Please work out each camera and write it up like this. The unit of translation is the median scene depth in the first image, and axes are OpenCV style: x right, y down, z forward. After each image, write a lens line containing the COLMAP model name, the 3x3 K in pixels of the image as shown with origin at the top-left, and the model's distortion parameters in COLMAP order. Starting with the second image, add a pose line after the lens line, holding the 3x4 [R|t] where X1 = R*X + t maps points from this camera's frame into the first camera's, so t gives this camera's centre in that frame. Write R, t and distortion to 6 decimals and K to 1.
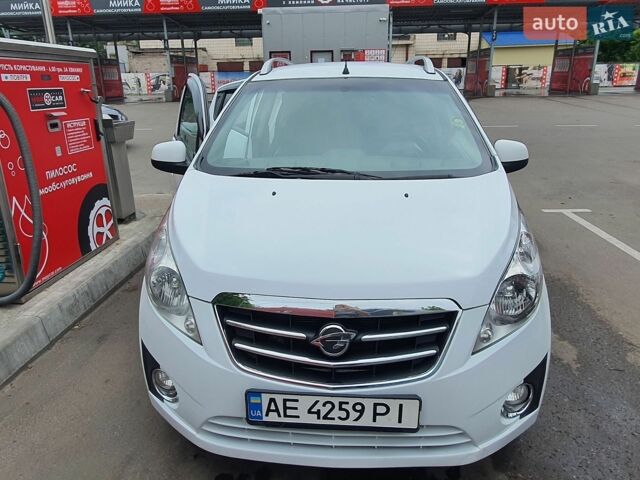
lens RADIAL K [[480.3, 0, 315.7], [0, 480.3, 240.5], [0, 0, 1]] dist [0.011878, -0.013350]
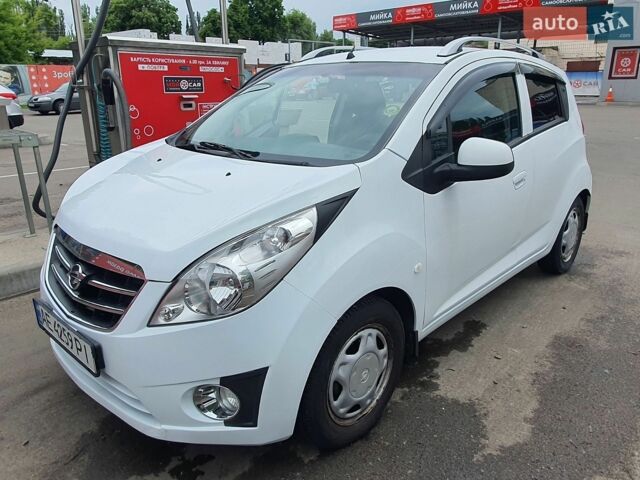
lens RADIAL K [[480.3, 0, 315.4], [0, 480.3, 240.1], [0, 0, 1]] dist [0.011878, -0.013350]
pose [[0.779029, 0.199573, -0.594378, 0.574600], [-0.202253, 0.977301, 0.063060, -0.036044], [0.593471, 0.071089, 0.801710, 0.193699]]
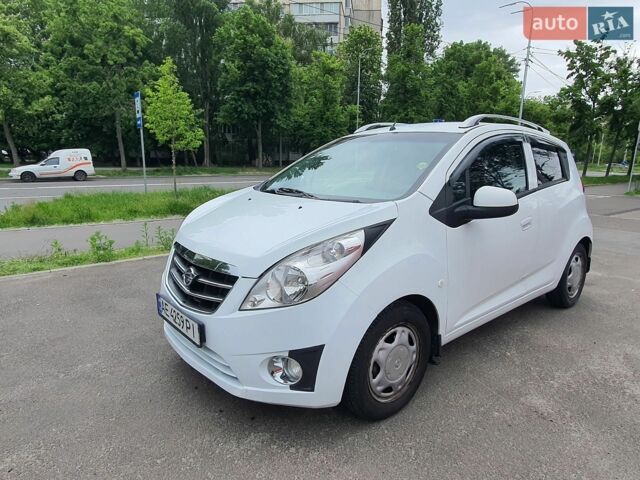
lens RADIAL K [[398.7, 0, 318.9], [0, 398.7, 240.8], [0, 0, 1]] dist [-0.007461, 0.003974]
pose [[0.705192, 0.154814, -0.691908, 0.621271], [-0.235722, 0.971552, -0.022864, 0.006949], [0.668684, 0.179221, 0.721624, 0.143242]]
